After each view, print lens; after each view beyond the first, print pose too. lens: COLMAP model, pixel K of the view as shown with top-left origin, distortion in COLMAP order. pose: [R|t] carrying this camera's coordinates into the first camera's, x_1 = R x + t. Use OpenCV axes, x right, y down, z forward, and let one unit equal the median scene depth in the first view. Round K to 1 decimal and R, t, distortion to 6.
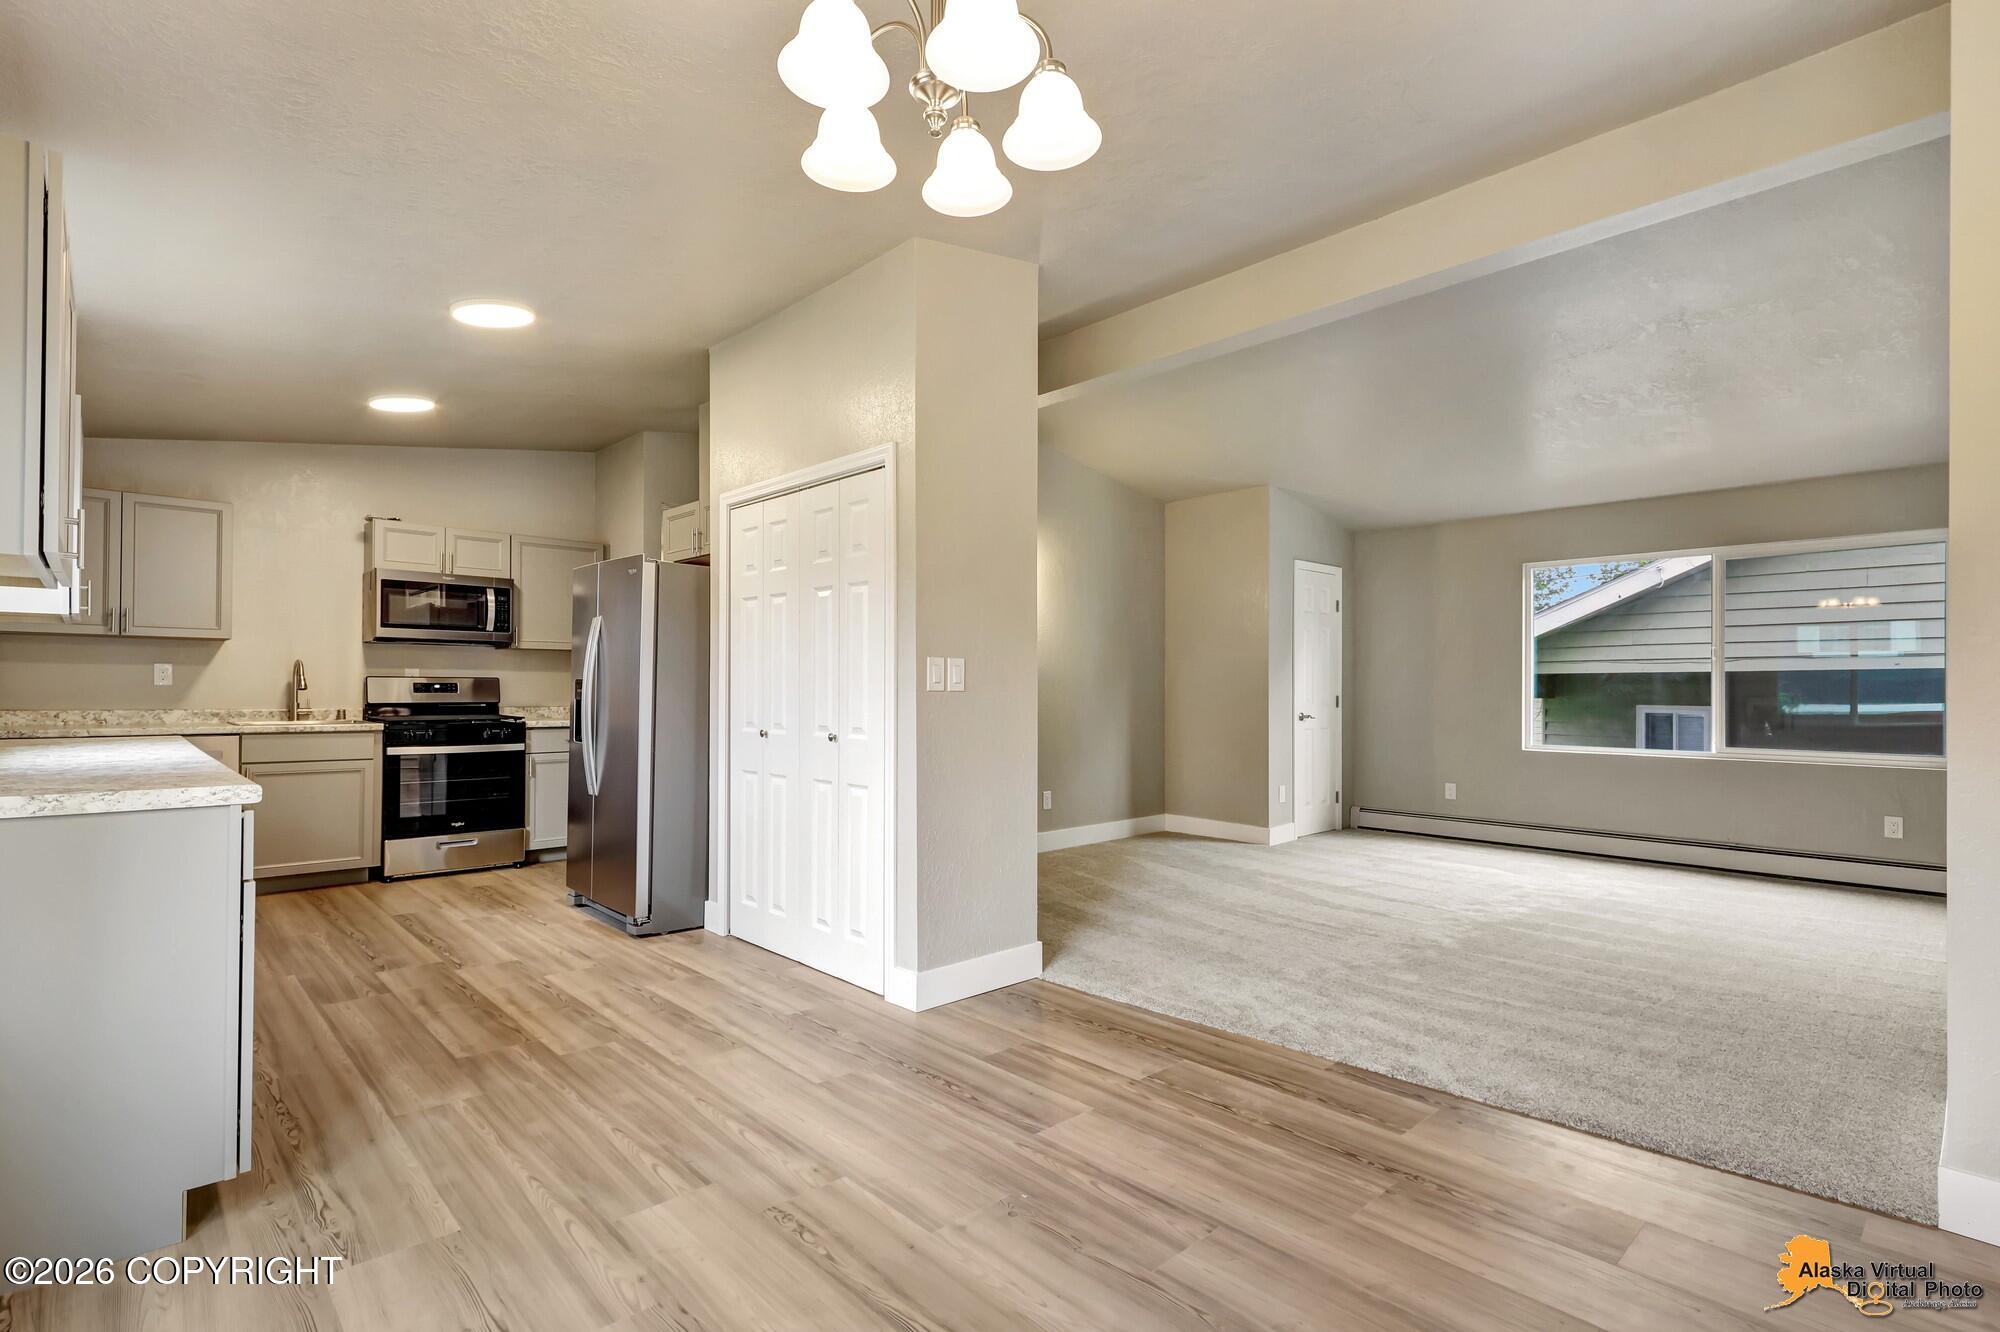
lens RADIAL K [[954.9, 0, 997.6], [0, 954.9, 673.5], [0, 0, 1]] dist [0.002801, -0.000965]
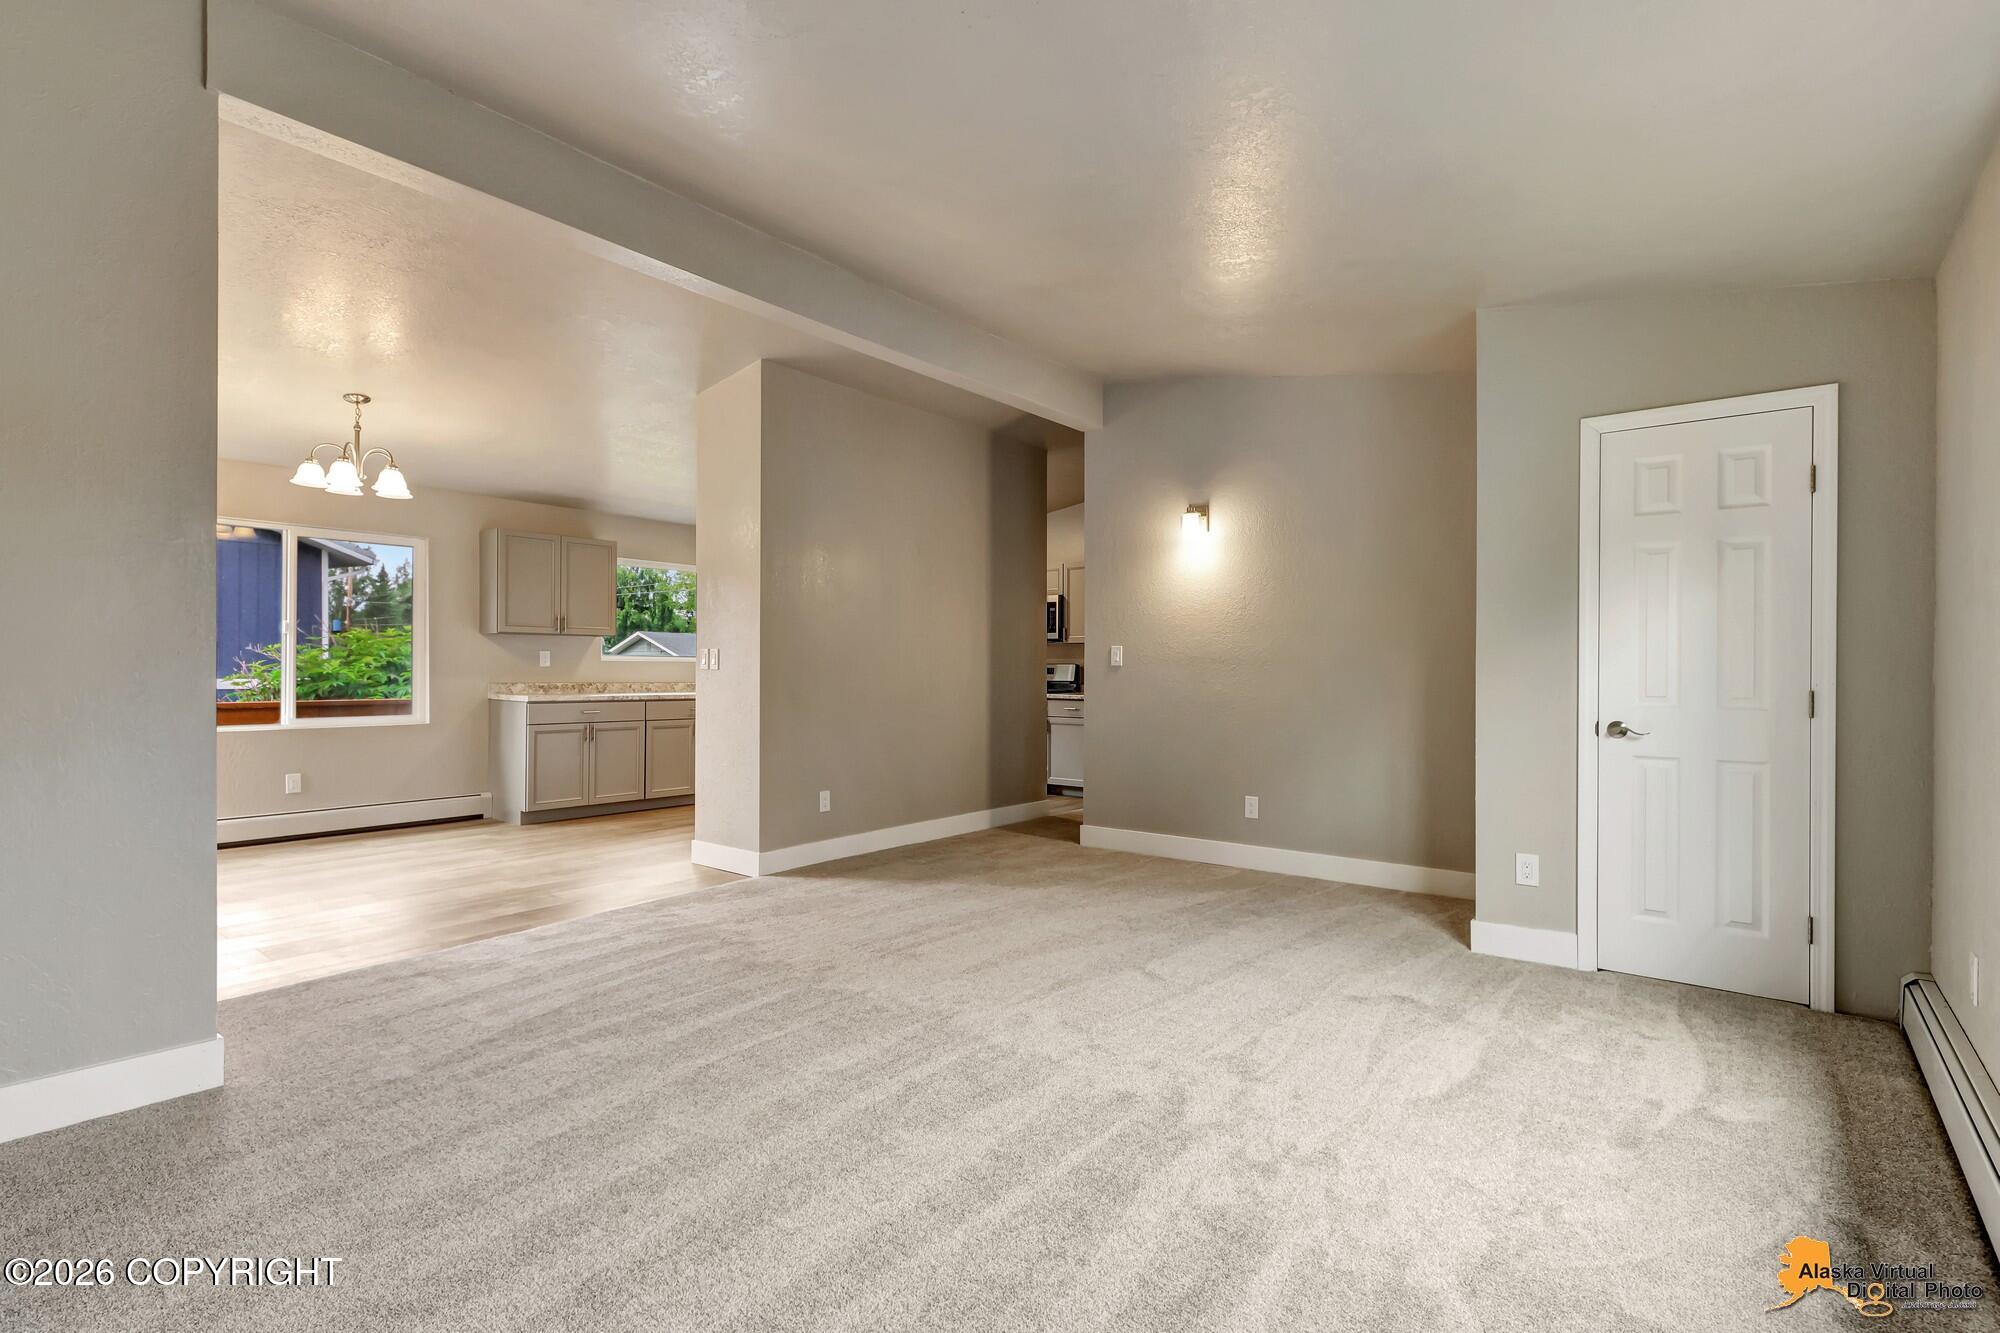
lens RADIAL K [[954.9, 0, 989.7], [0, 954.9, 660.7], [0, 0, 1]] dist [0.002801, -0.000965]
pose [[0.138508, -0.006987, -0.990337, 1.590682], [0.006763, 0.999958, -0.006109, 0.017995], [0.990338, -0.005852, 0.138550, 1.254881]]
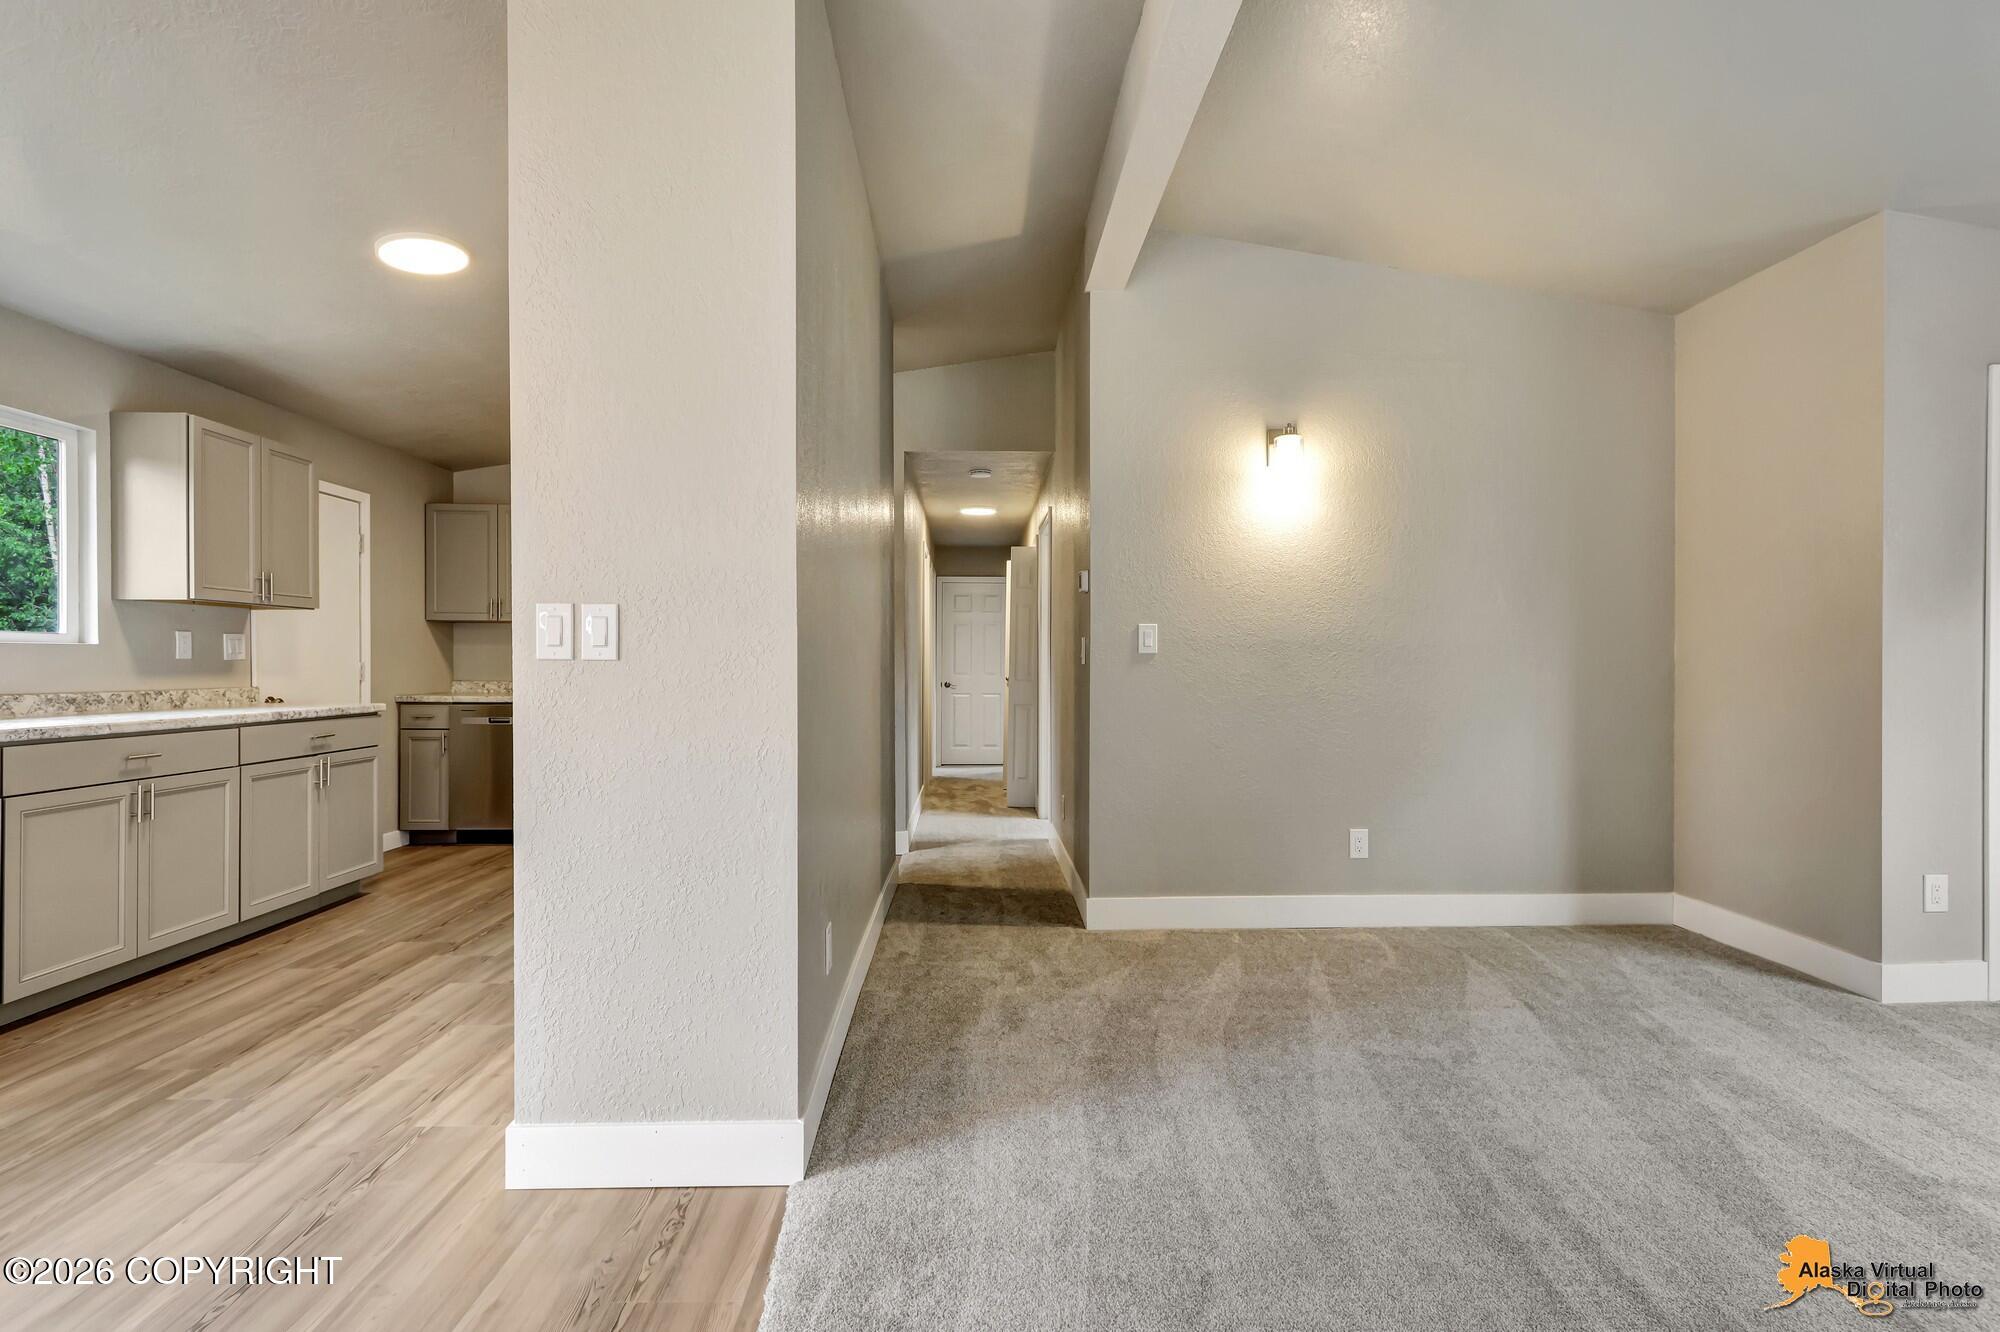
lens RADIAL K [[954.9, 0, 997.9], [0, 954.9, 652.6], [0, 0, 1]] dist [0.002801, -0.000965]
pose [[0.744802, -0.008774, -0.667228, 0.543221], [0.010068, 0.999947, -0.001911, 0.017666], [0.667209, -0.005295, 0.744851, 0.738655]]
